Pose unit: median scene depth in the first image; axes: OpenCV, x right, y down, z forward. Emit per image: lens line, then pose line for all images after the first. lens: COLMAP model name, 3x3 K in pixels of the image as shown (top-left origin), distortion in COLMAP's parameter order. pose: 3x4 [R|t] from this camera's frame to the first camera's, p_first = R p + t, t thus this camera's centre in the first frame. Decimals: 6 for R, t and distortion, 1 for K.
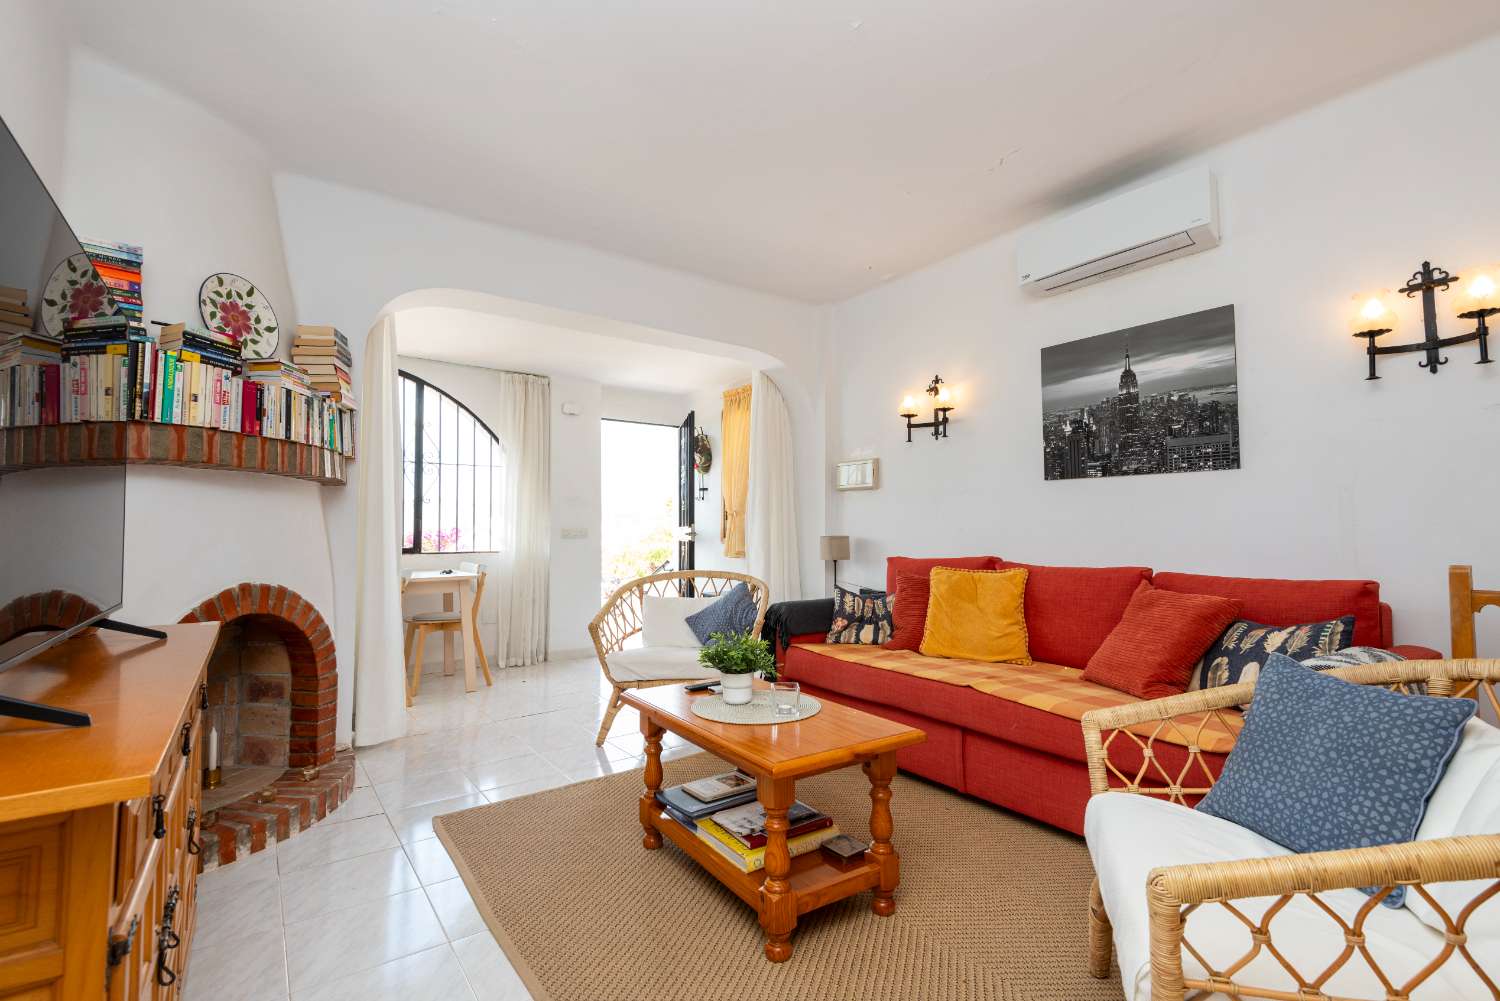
lens RADIAL K [[697.7, 0, 751.6], [0, 697.7, 492.0], [0, 0, 1]] dist [0.036697, -0.016648]
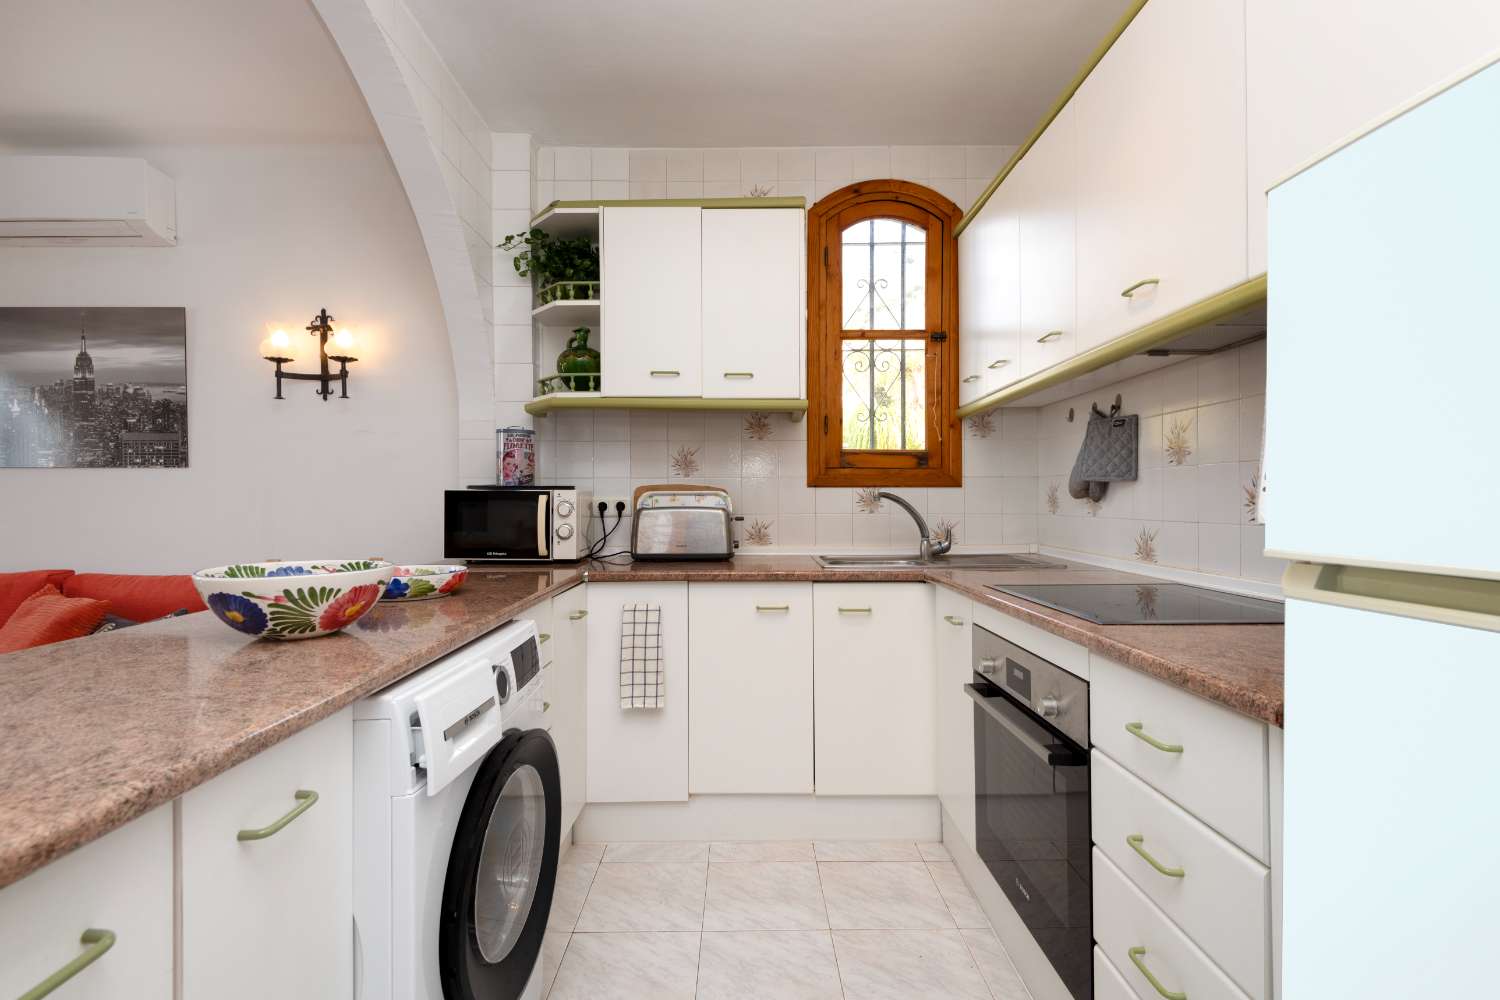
lens RADIAL K [[697.7, 0, 741.1], [0, 697.7, 499.9], [0, 0, 1]] dist [0.036697, -0.016648]
pose [[0.585058, 0.004001, 0.810981, 0.315151], [-0.040978, 0.998856, 0.024634, -0.043675], [-0.809955, -0.047645, 0.584553, -0.270111]]
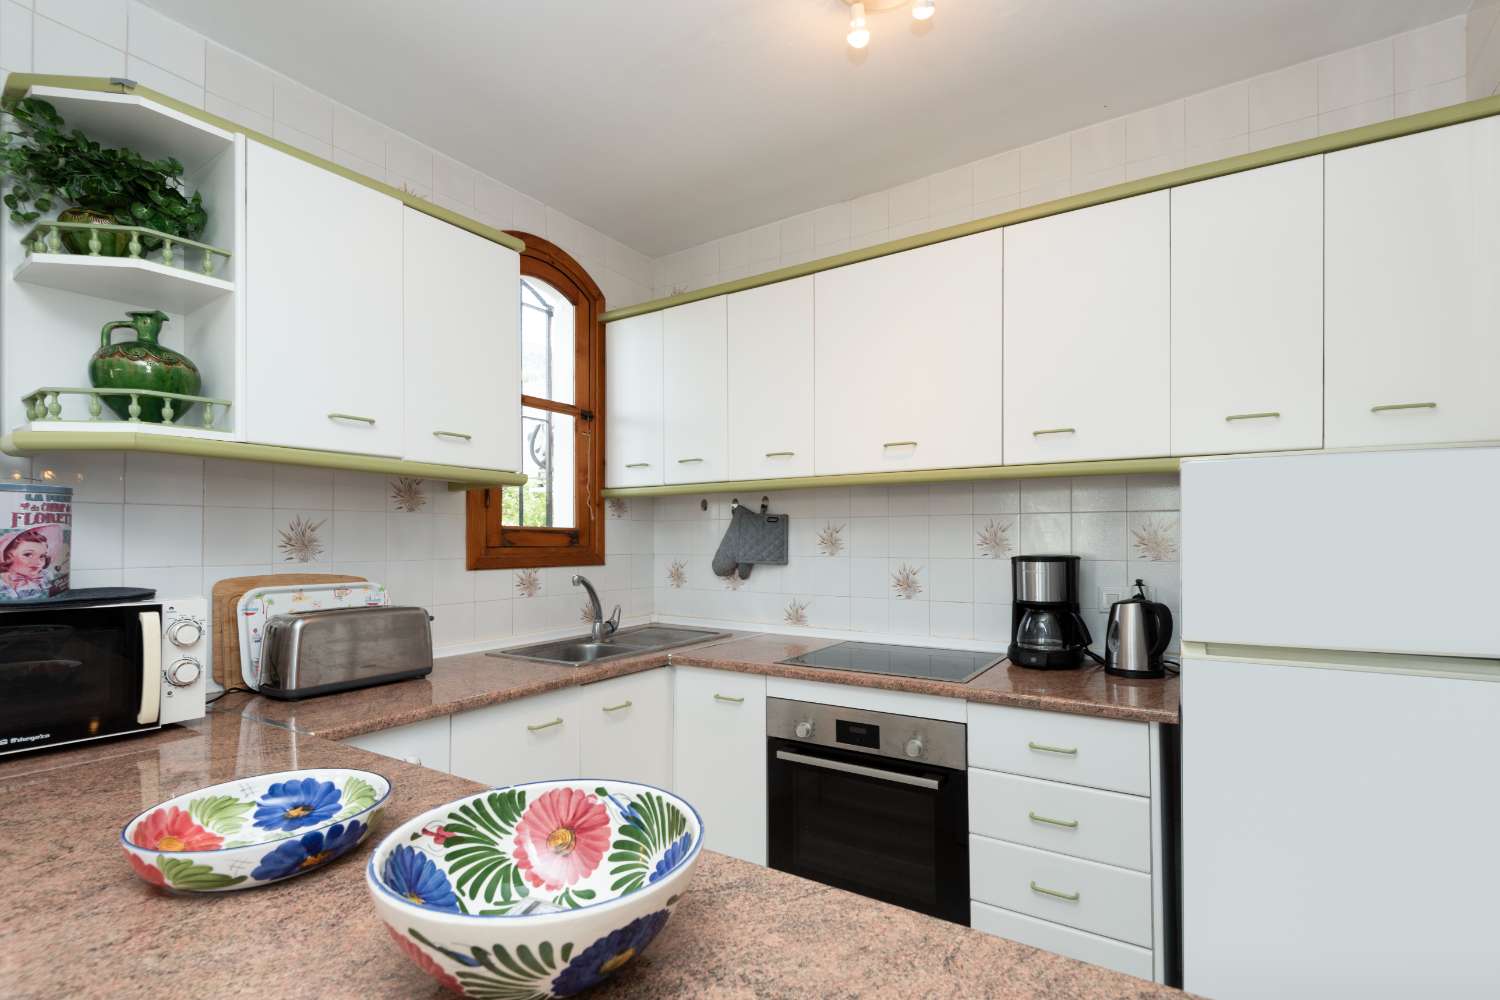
lens RADIAL K [[697.7, 0, 776.8], [0, 697.7, 534.2], [0, 0, 1]] dist [0.036697, -0.016648]
pose [[-0.377125, 0.012556, 0.926077, 0.264842], [-0.043644, 0.998556, -0.031312, -0.074267], [-0.925134, -0.052227, -0.376032, 0.209450]]
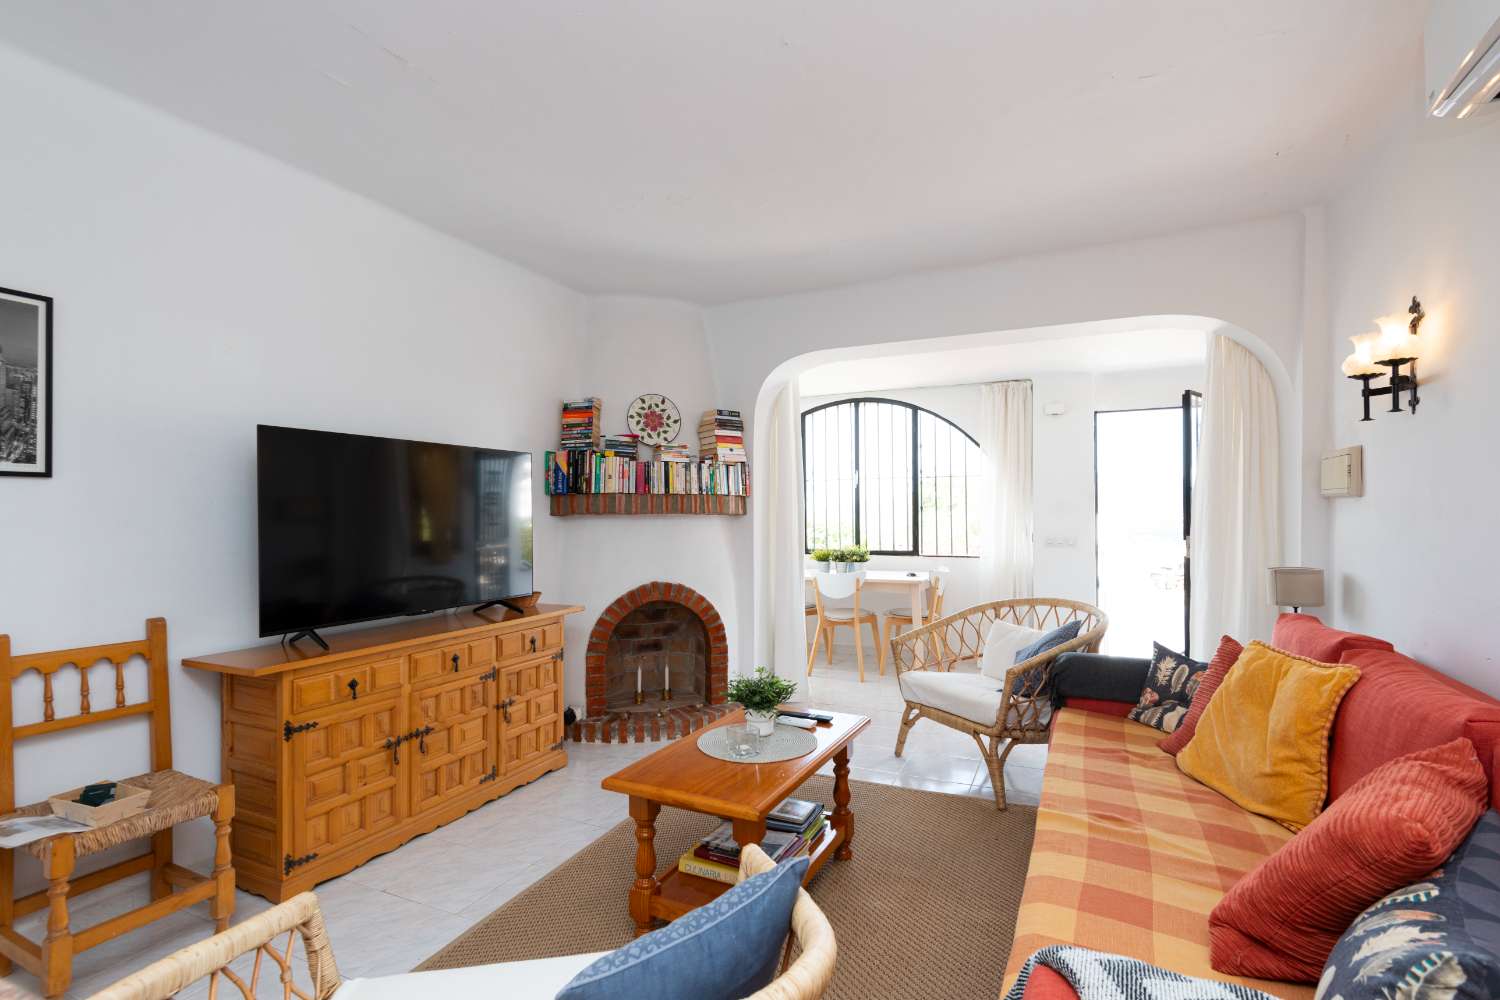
lens RADIAL K [[697.7, 0, 776.7], [0, 697.7, 495.6], [0, 0, 1]] dist [0.036697, -0.016648]
pose [[0.486150, -0.018811, -0.873673, 0.728436], [0.055470, 0.998416, 0.009369, -0.060775], [0.872113, -0.053017, 0.486424, 0.392977]]
